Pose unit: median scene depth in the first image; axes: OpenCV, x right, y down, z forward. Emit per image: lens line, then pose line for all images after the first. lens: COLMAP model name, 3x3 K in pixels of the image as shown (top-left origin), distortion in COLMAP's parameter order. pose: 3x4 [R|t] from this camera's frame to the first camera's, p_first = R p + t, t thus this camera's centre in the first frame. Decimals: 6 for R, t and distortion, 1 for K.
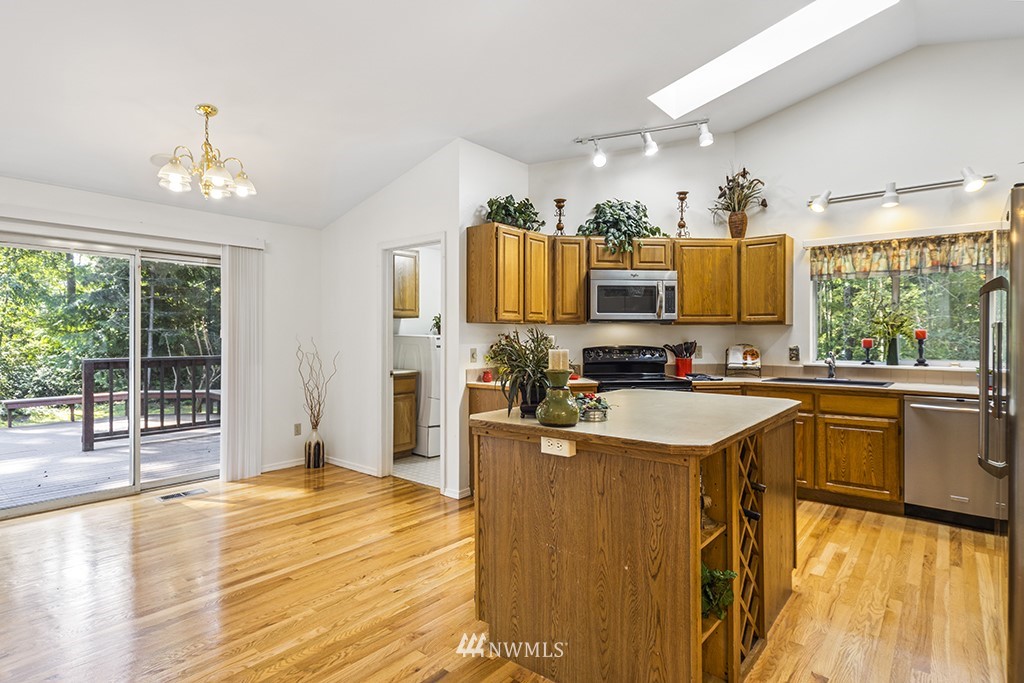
lens RADIAL K [[538.6, 0, 507.7], [0, 538.6, 333.2], [0, 0, 1]] dist [-0.002433, -0.000605]
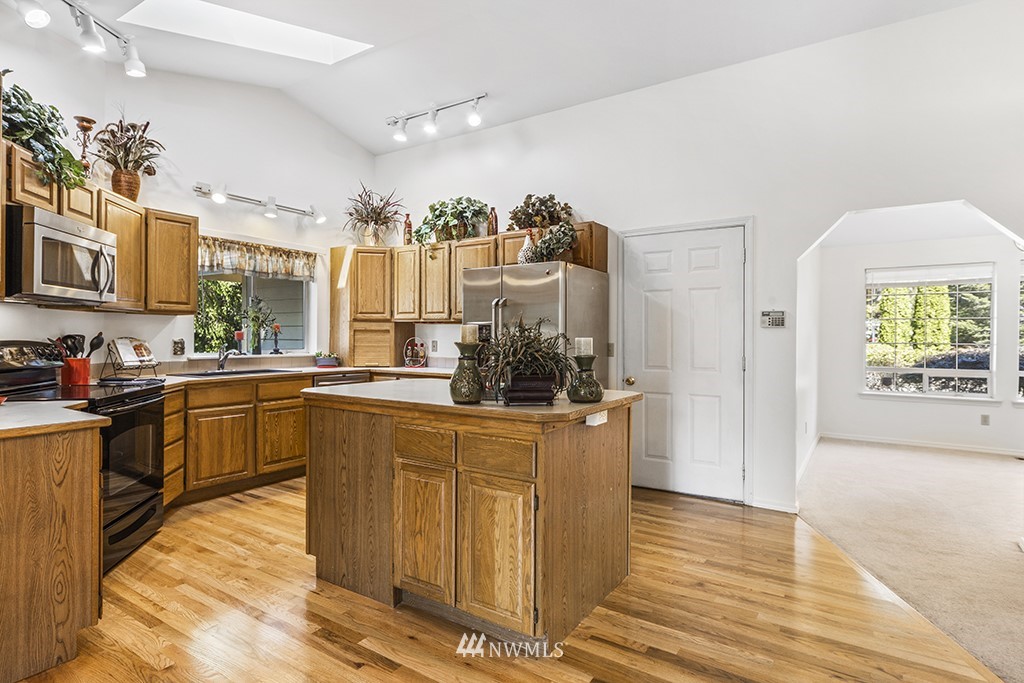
lens RADIAL K [[538.6, 0, 515.0], [0, 538.6, 337.5], [0, 0, 1]] dist [-0.002433, -0.000605]
pose [[-0.114953, -0.004762, 0.993360, -0.472222], [-0.011902, 0.999923, 0.003416, 0.012598], [-0.993300, -0.011430, -0.115001, 0.574798]]
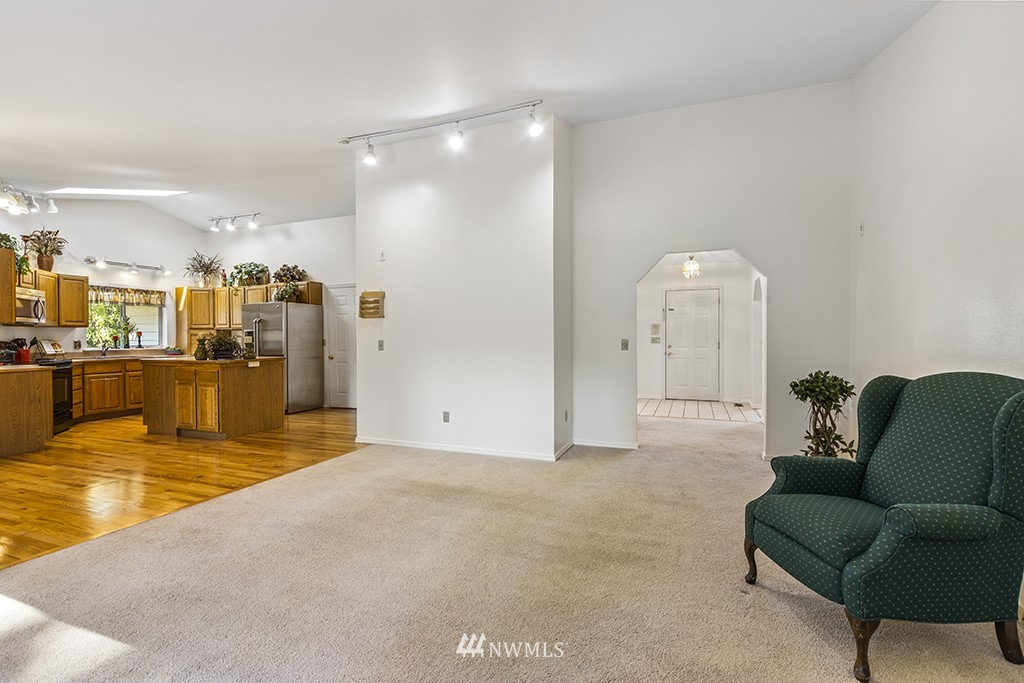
lens RADIAL K [[468.0, 0, 515.3], [0, 468.0, 340.3], [0, 0, 1]] dist [-0.001564, -0.001373]
pose [[-0.324171, -0.007257, 0.945971, -1.435138], [-0.000186, 0.999971, 0.007607, 0.014182], [-0.945998, 0.002290, -0.324163, 0.166101]]
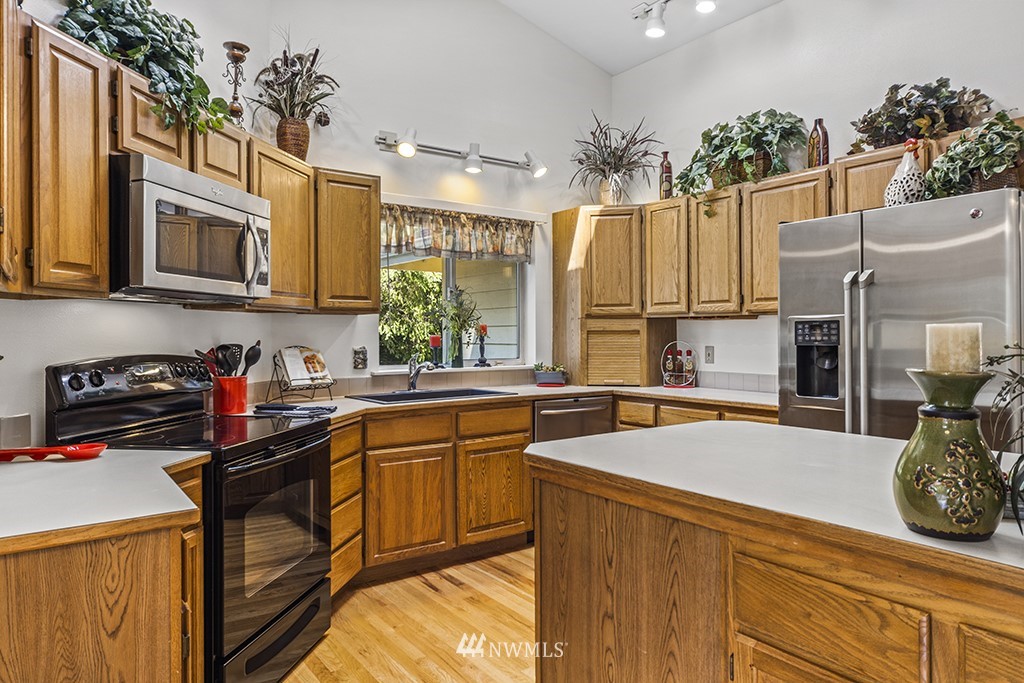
lens RADIAL K [[659.3, 0, 512.5], [0, 659.3, 334.8], [0, 0, 1]] dist [-0.005019, 0.003785]
pose [[0.254505, -0.003853, 0.967064, -0.225032], [0.000041, 0.999992, 0.003974, 0.005990], [-0.967071, -0.000972, 0.254503, 0.650771]]
